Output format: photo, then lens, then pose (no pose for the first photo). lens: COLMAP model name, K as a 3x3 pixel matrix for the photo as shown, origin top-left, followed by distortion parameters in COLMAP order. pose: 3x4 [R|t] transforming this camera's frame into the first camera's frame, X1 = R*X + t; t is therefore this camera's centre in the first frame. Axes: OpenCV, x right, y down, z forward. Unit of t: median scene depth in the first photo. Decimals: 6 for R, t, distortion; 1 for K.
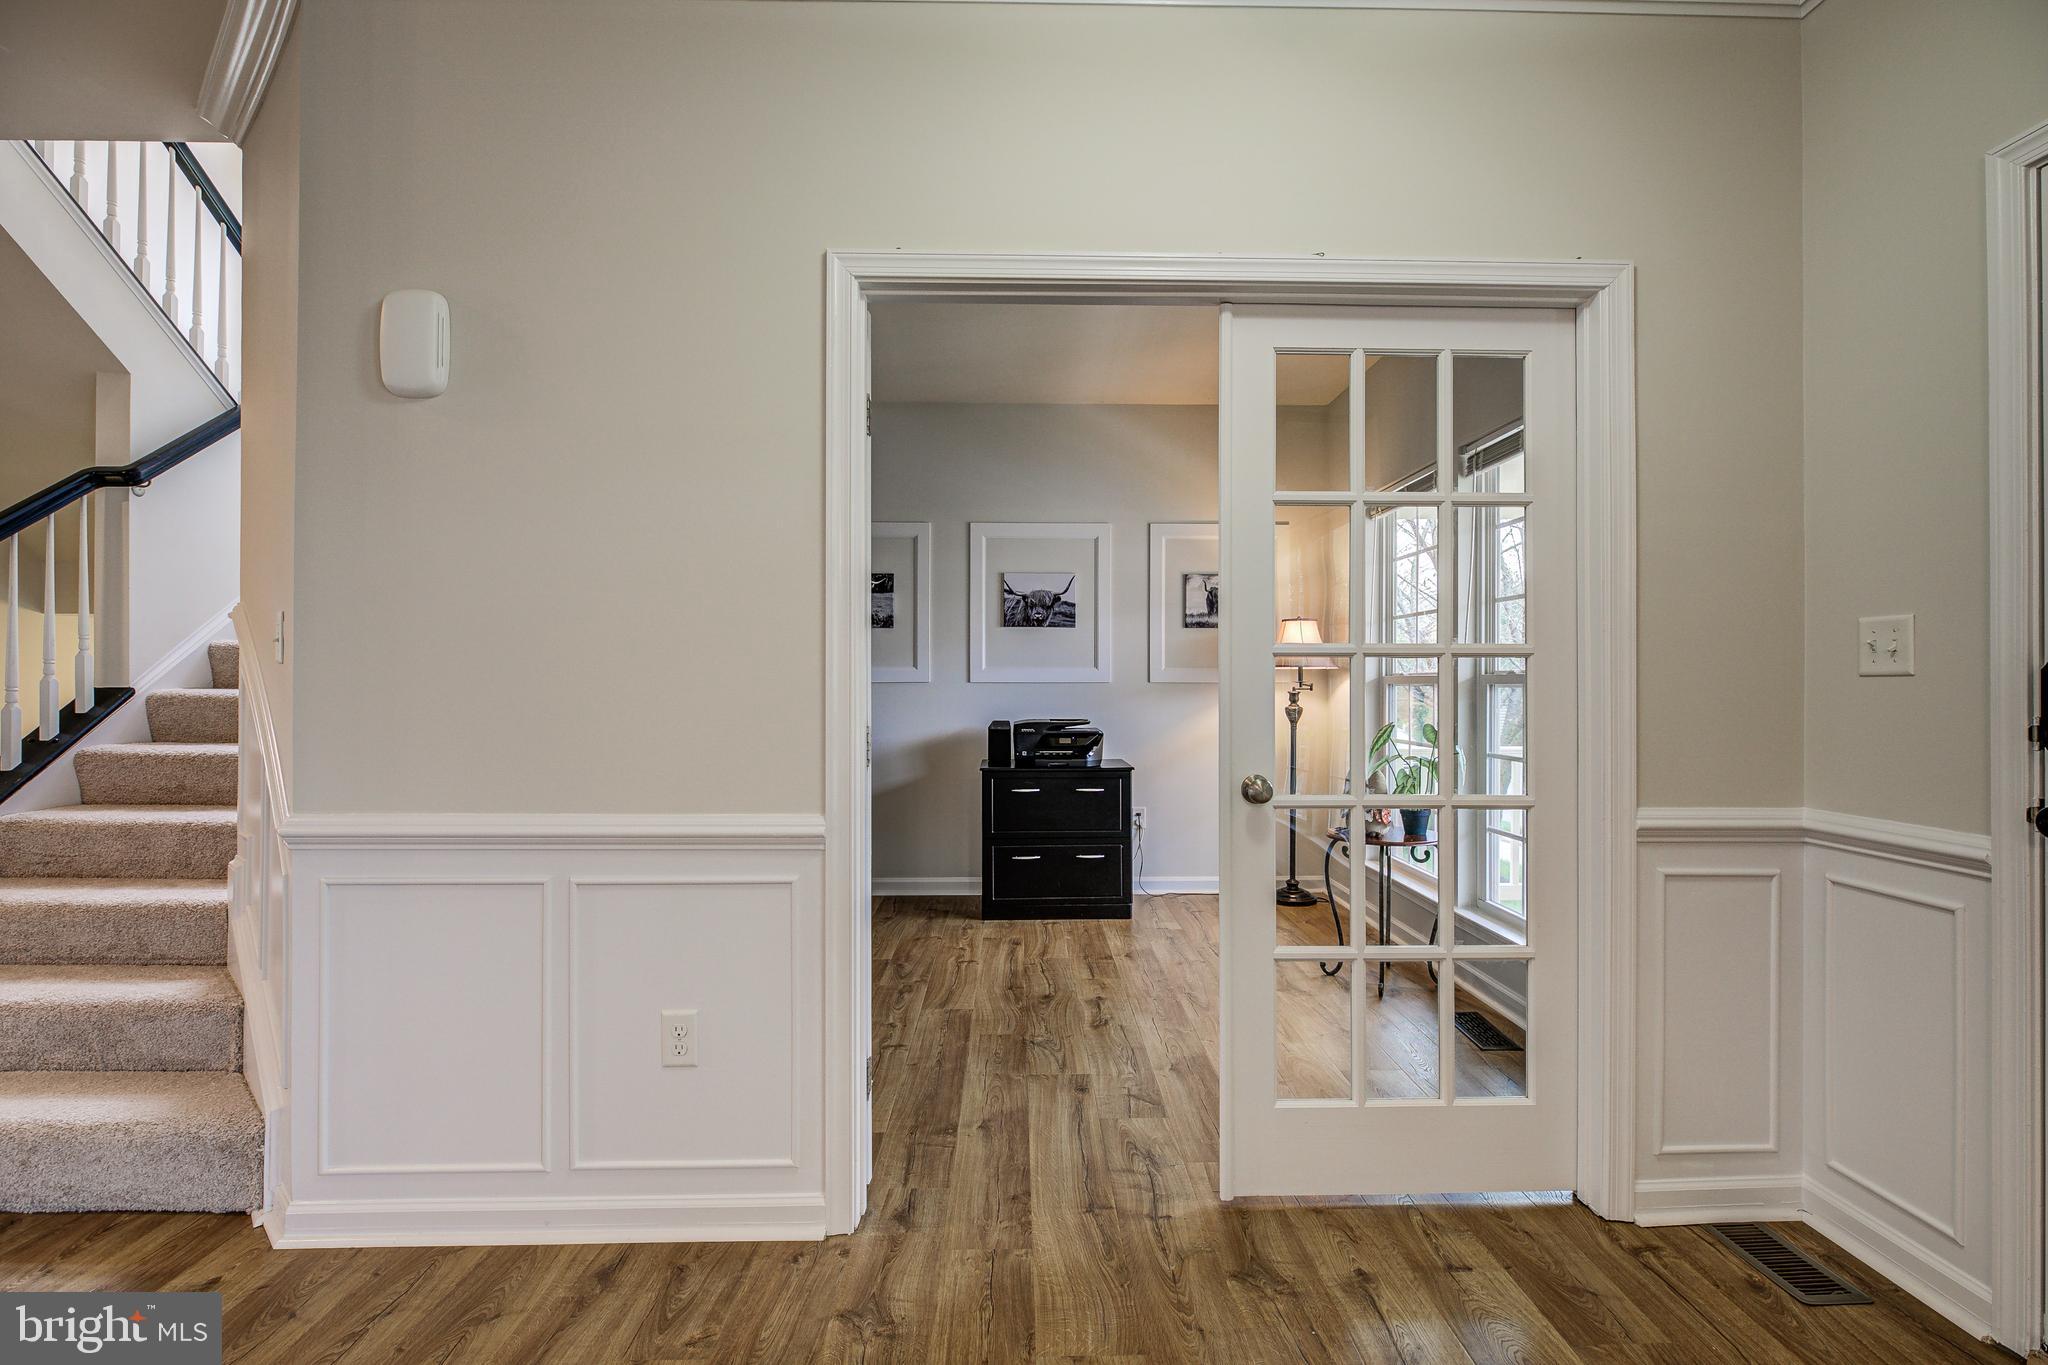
lens RADIAL K [[951.7, 0, 1033.9], [0, 951.7, 679.6], [0, 0, 1]] dist [-0.000724, 0.000815]
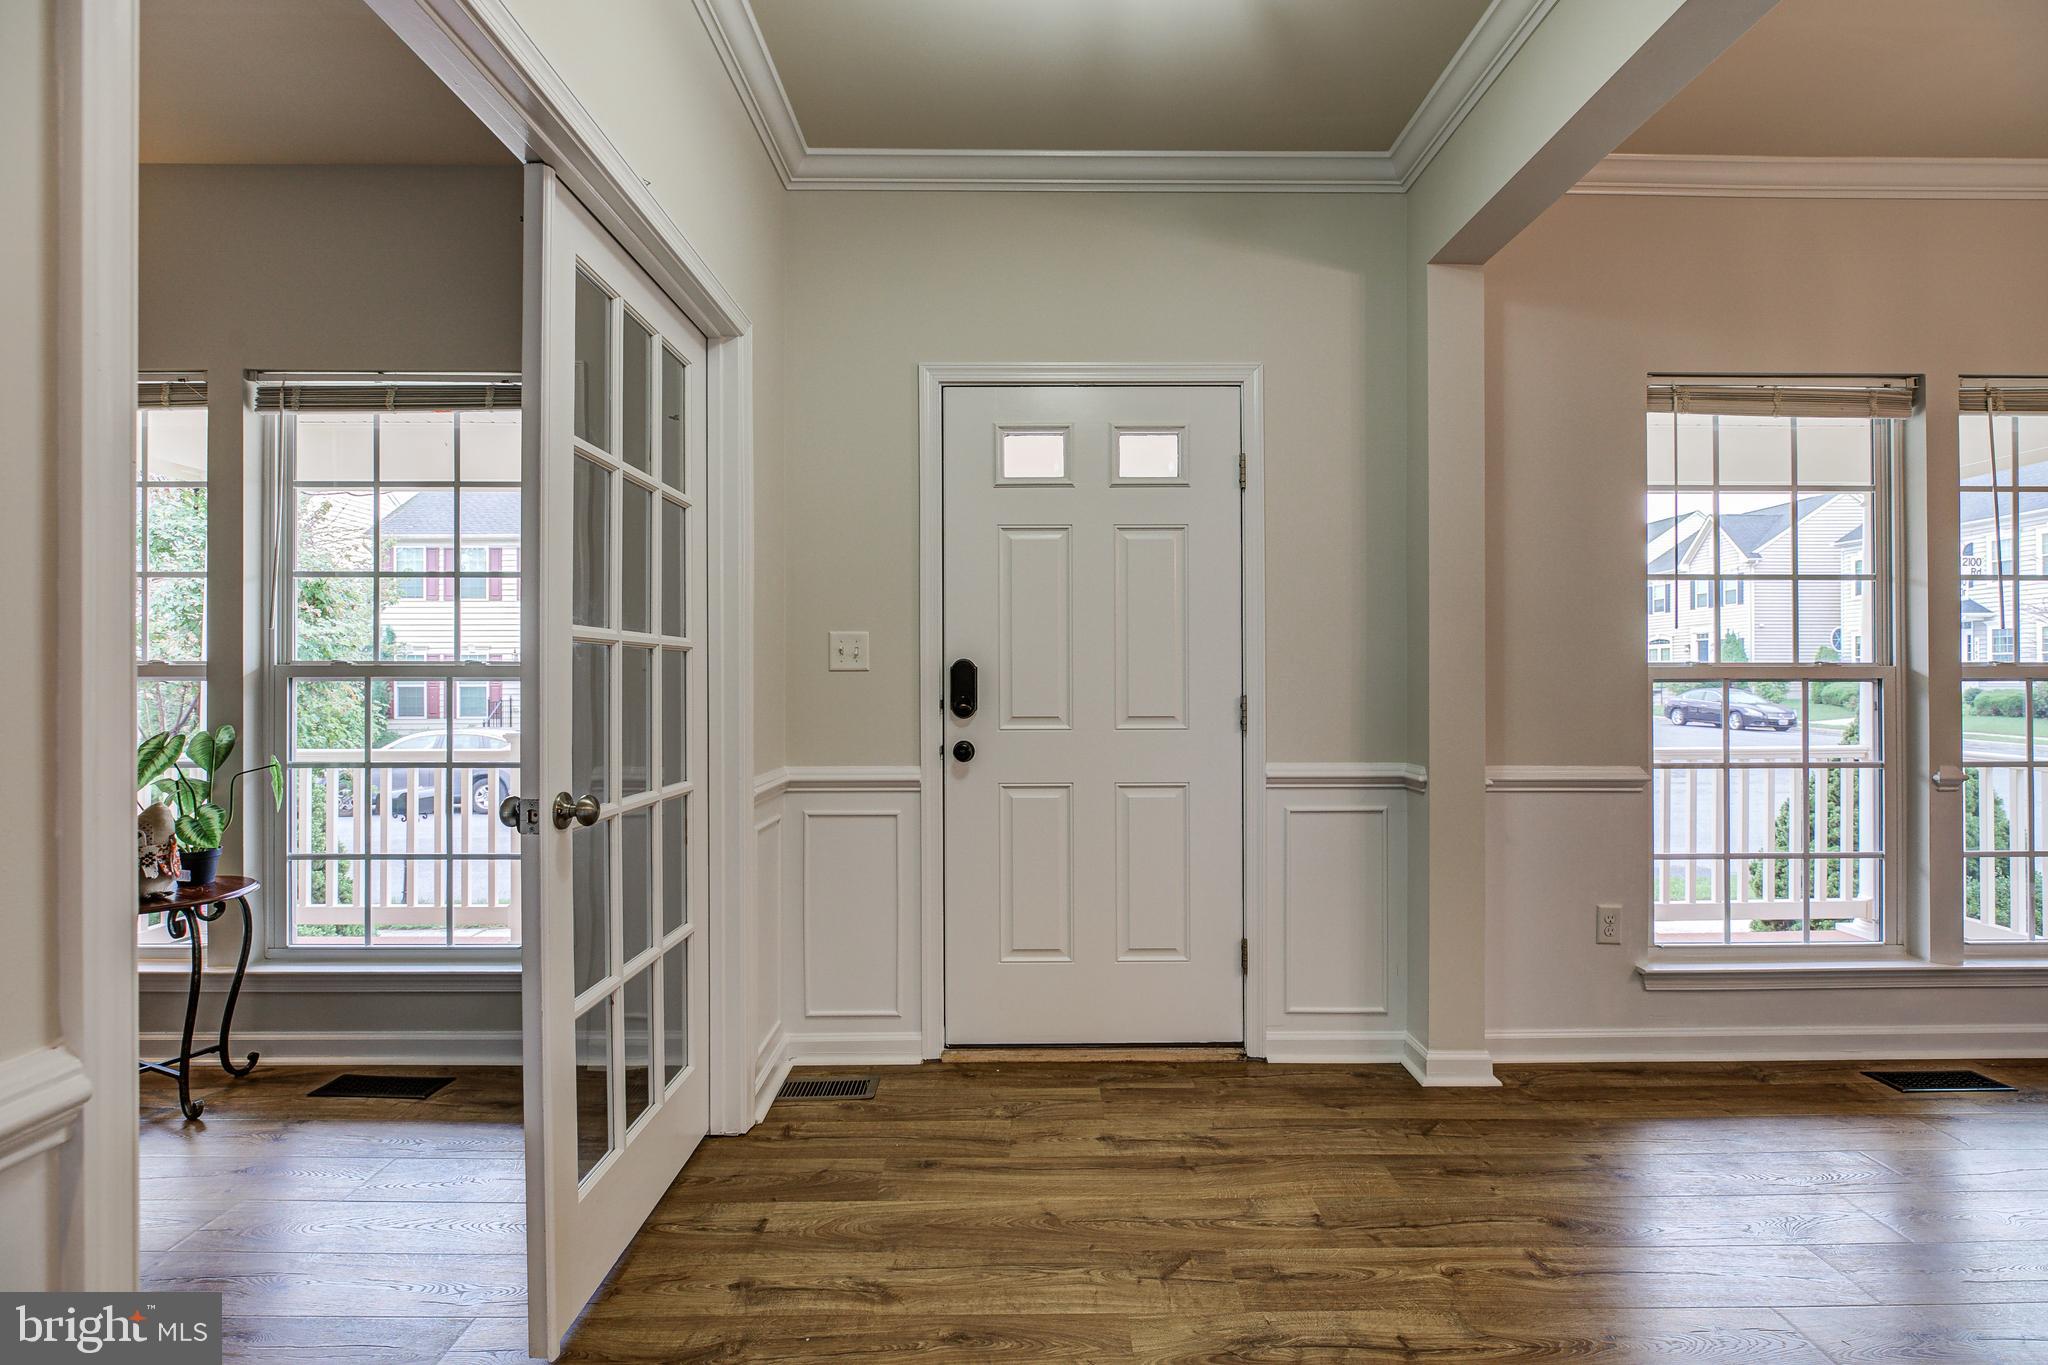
lens RADIAL K [[951.7, 0, 1033.9], [0, 951.7, 679.6], [0, 0, 1]] dist [-0.000724, 0.000815]
pose [[0.016472, -0.000848, 0.999864, -0.611070], [-0.002750, 0.999996, 0.000894, 0.007681], [-0.999861, -0.002764, 0.016470, 0.680752]]
